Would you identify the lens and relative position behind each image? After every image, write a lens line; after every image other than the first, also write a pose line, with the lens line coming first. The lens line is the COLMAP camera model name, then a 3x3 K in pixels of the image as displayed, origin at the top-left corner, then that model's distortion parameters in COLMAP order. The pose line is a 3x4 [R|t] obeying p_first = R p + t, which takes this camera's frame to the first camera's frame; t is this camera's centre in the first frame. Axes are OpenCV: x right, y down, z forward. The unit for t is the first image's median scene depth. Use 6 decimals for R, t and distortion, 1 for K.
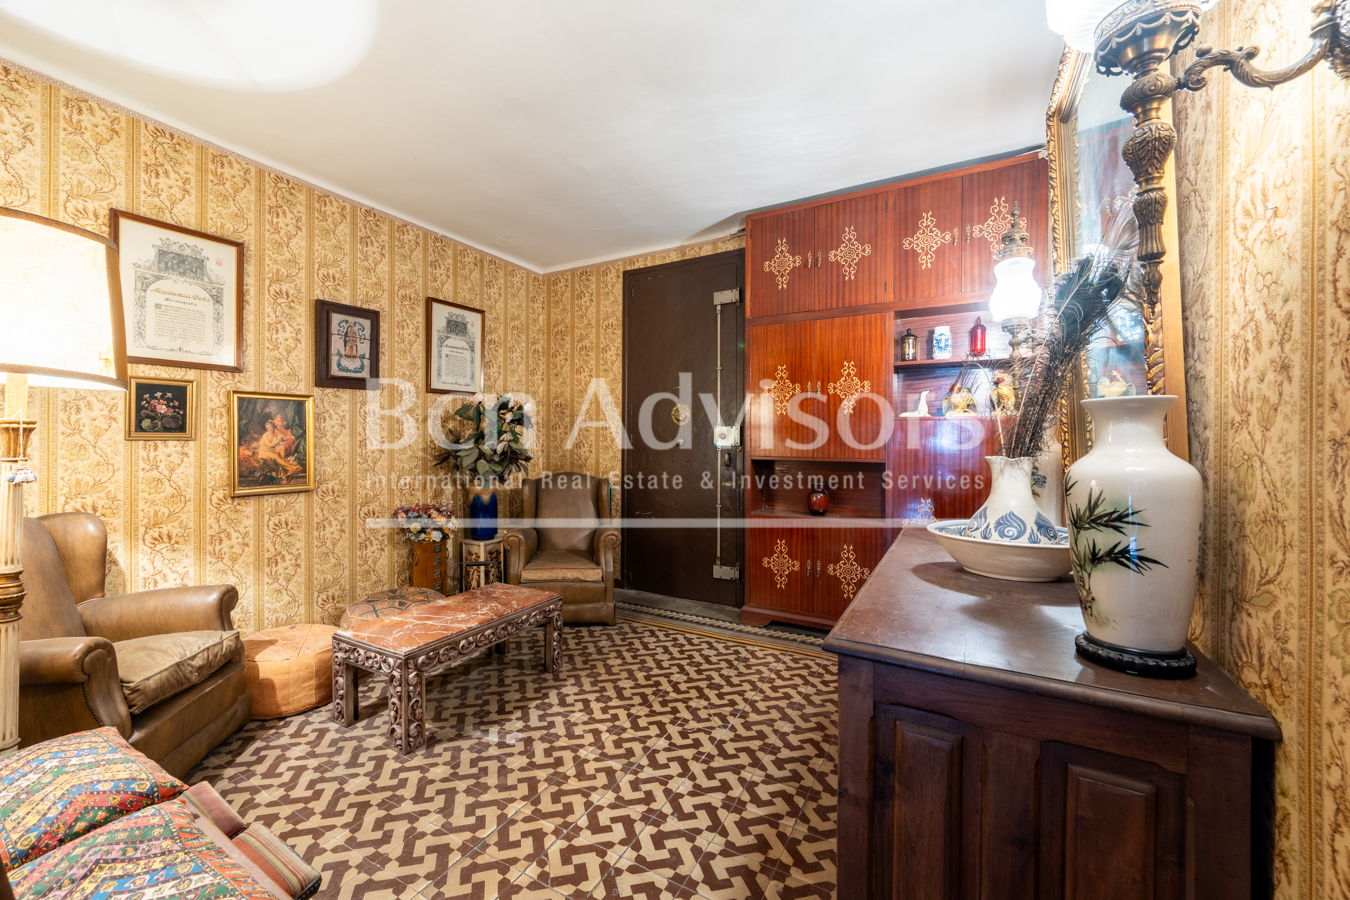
lens RADIAL K [[534.7, 0, 669.7], [0, 534.7, 448.5], [0, 0, 1]] dist [0.001205, -0.000222]
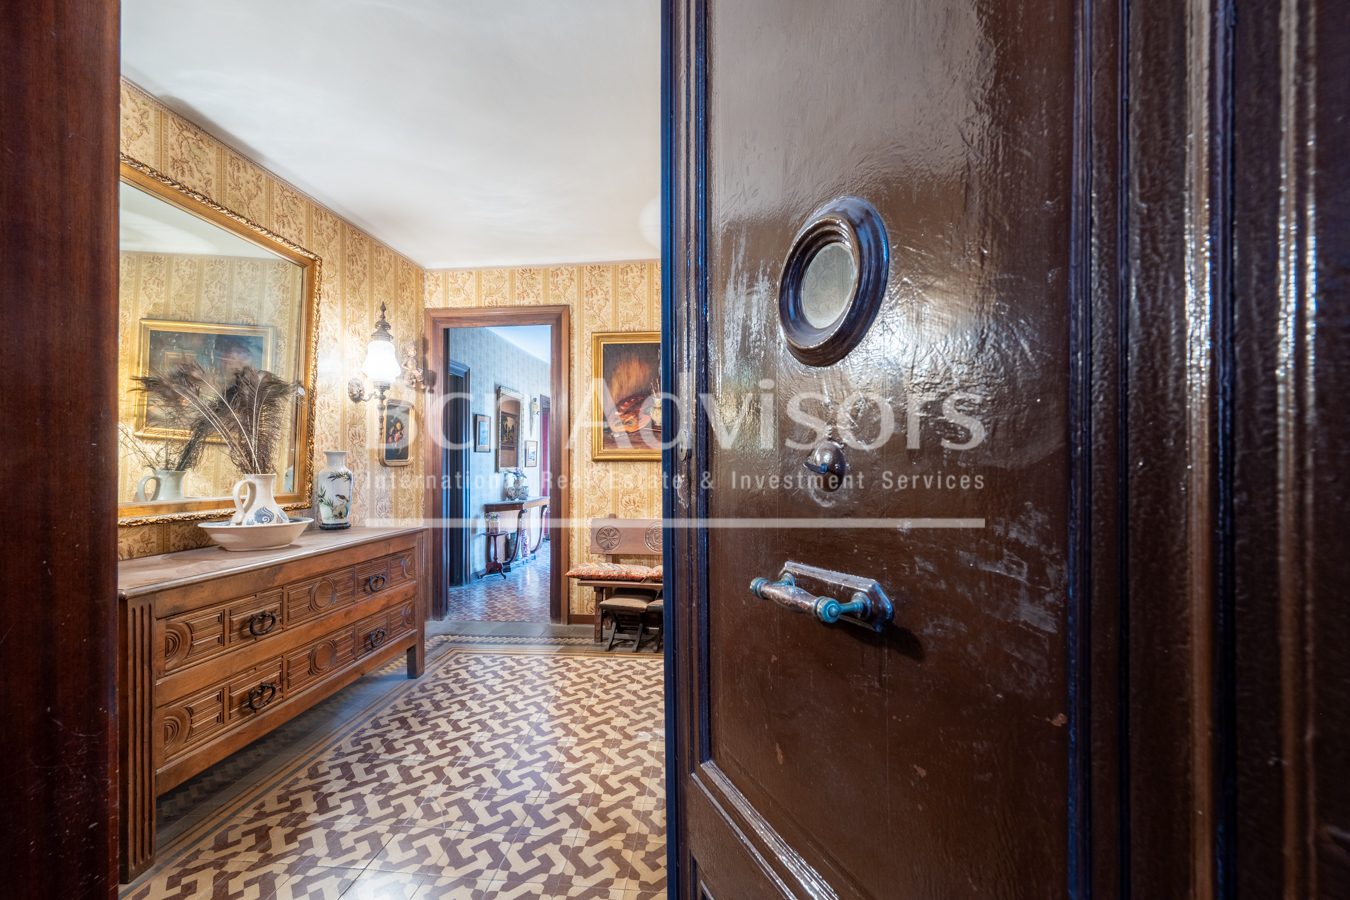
lens RADIAL K [[534.7, 0, 669.7], [0, 534.7, 448.5], [0, 0, 1]] dist [0.001205, -0.000222]
pose [[-0.931226, -0.005212, -0.364404, 0.045949], [-0.000278, 0.999908, -0.013591, -0.025252], [0.364441, -0.012555, -0.931142, 1.591532]]
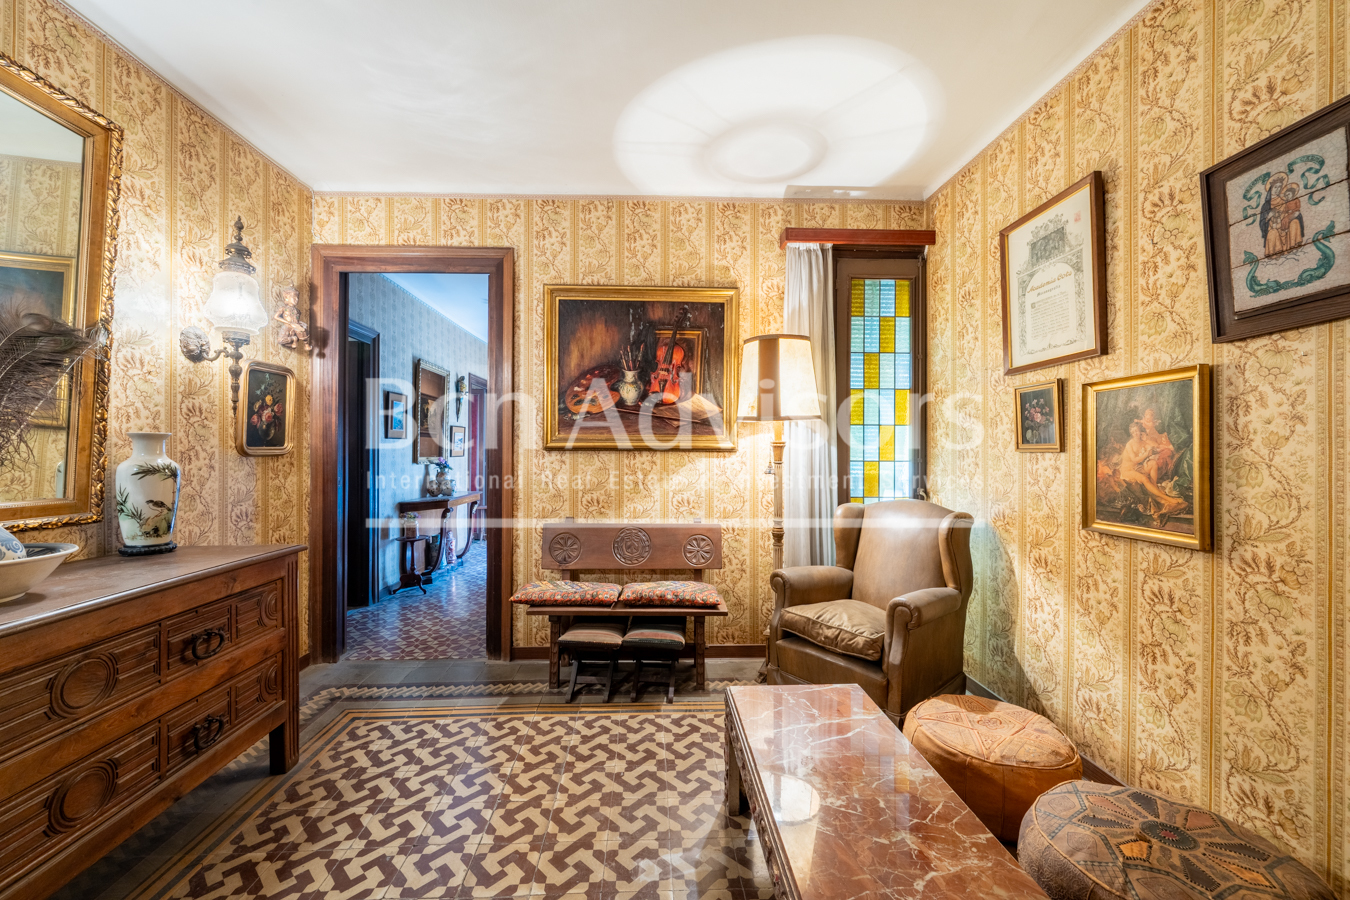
lens RADIAL K [[534.2, 0, 675.8], [0, 534.2, 440.9], [0, 0, 1]] dist [-0.001341, -0.000040]
pose [[-0.871345, -0.008203, -0.490603, 0.022658], [-0.004562, 0.999952, -0.008618, -0.020741], [0.490650, -0.005271, -0.871341, 1.278627]]
